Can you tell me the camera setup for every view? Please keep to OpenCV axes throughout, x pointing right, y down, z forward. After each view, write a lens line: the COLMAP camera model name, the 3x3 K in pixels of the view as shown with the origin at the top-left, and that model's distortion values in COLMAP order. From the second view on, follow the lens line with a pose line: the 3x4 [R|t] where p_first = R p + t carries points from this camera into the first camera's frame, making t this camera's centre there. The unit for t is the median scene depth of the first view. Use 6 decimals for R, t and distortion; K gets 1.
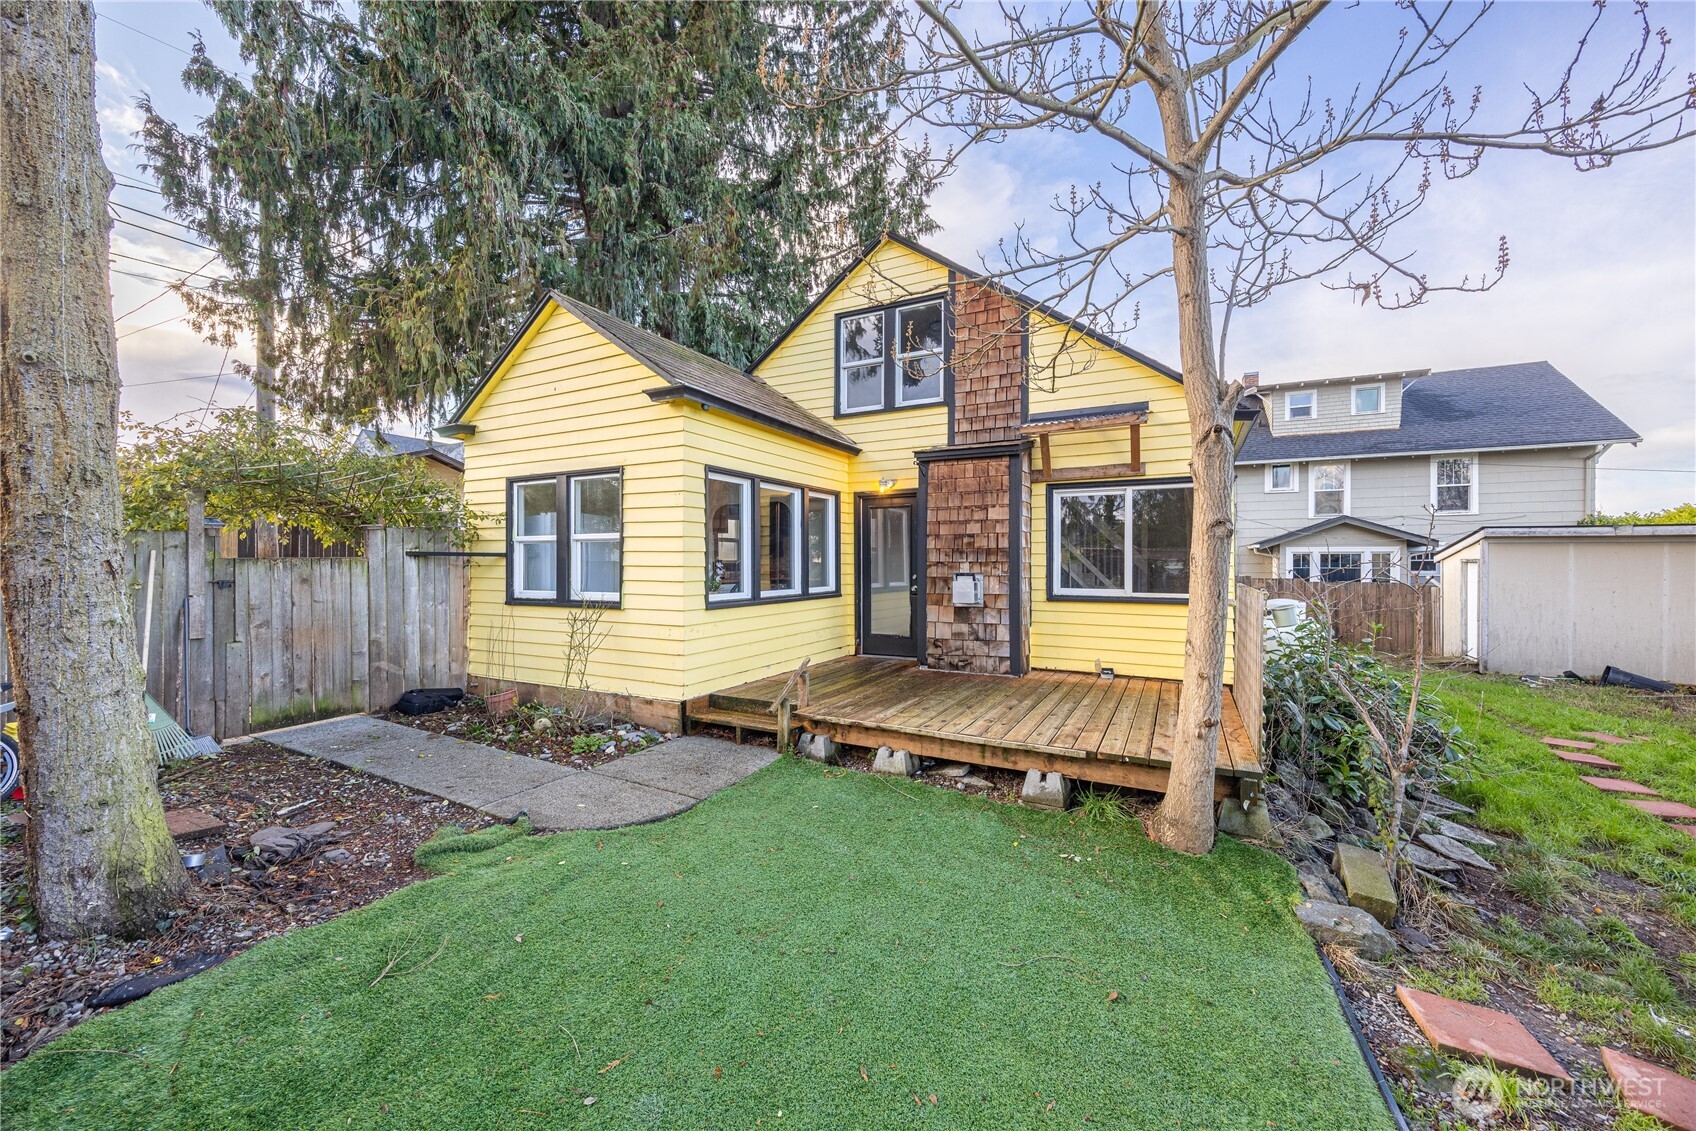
lens RADIAL K [[644.8, 0, 843.7], [0, 644.8, 566.3], [0, 0, 1]] dist [-0.003398, 0.000338]
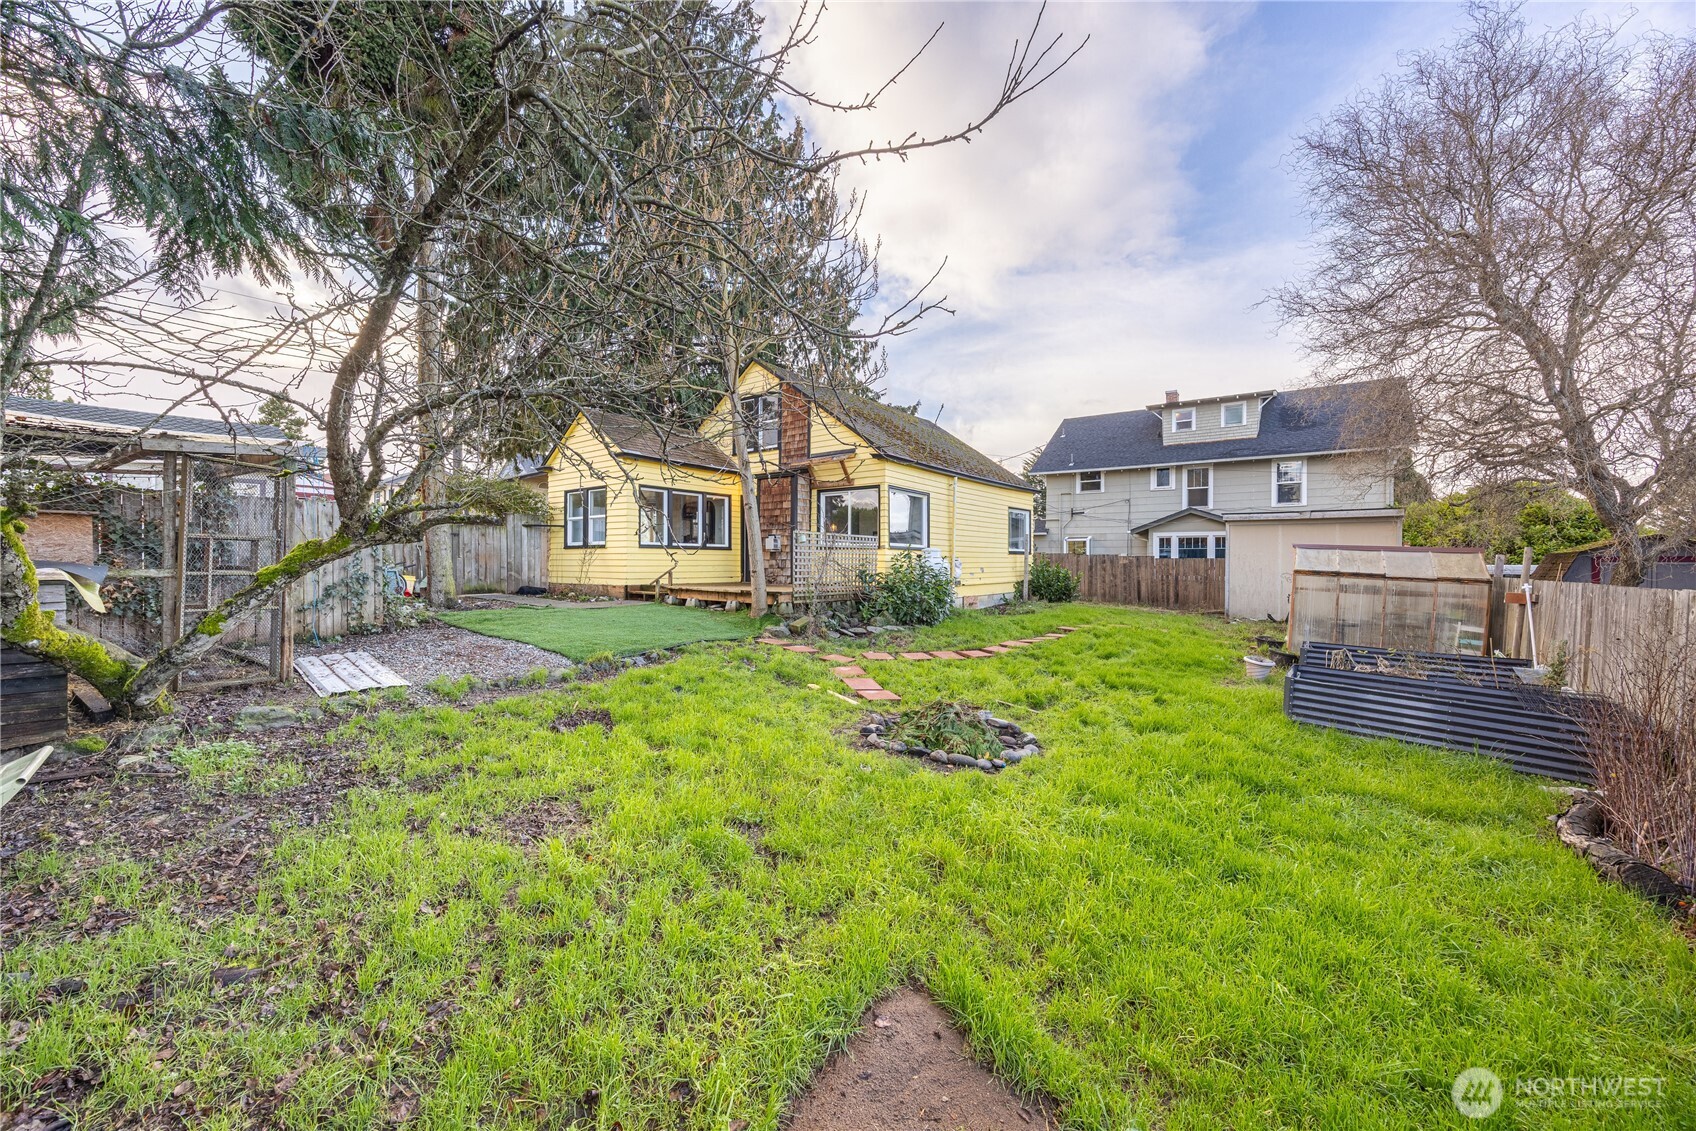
lens RADIAL K [[644.8, 0, 840.9], [0, 644.8, 567.5], [0, 0, 1]] dist [-0.003398, 0.000338]
pose [[0.984914, 0.006469, -0.172922, 0.782777], [-0.006594, 0.999978, -0.000146, 0.117392], [0.172917, 0.001284, 0.984936, -0.994440]]
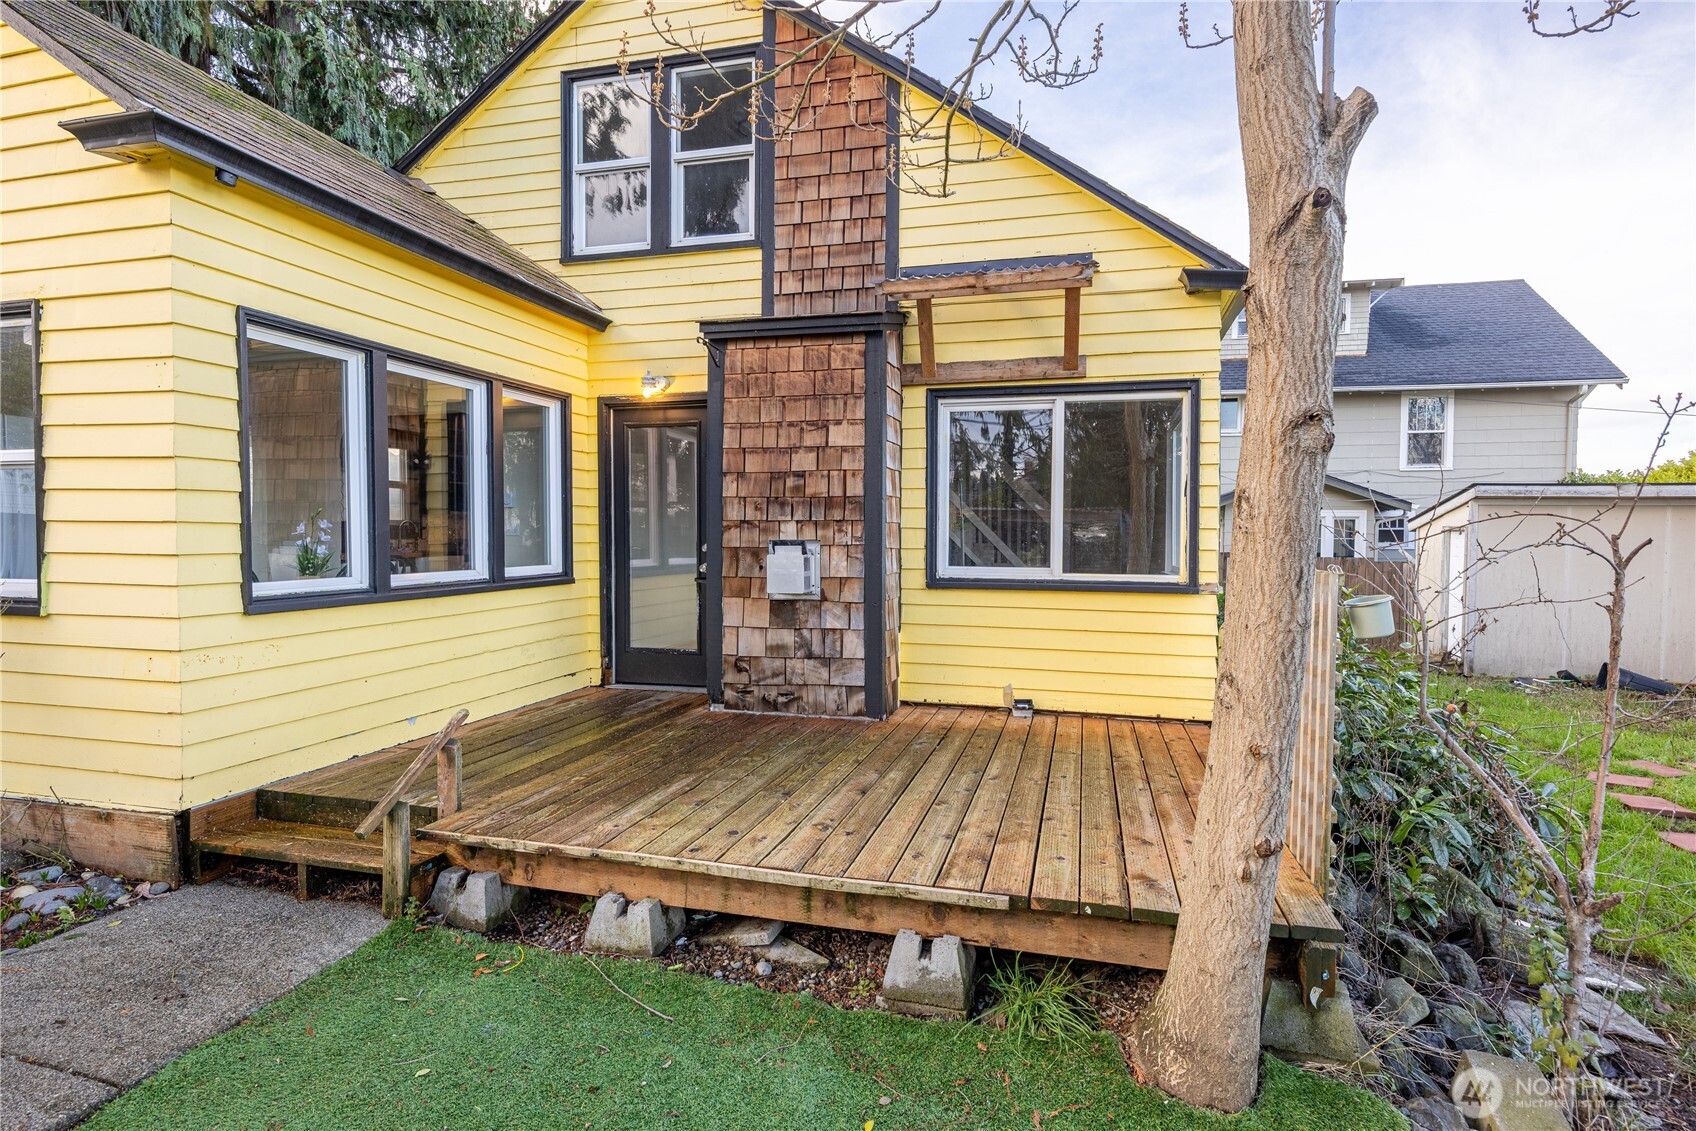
lens RADIAL K [[906.3, 0, 840.5], [0, 906.3, 565.7], [0, 0, 1]] dist [-0.004997, -0.000441]
pose [[0.976029, -0.003603, 0.217610, 0.062257], [-0.003304, 0.999502, 0.031369, 0.008027], [-0.217615, -0.031336, 0.975532, 0.223604]]
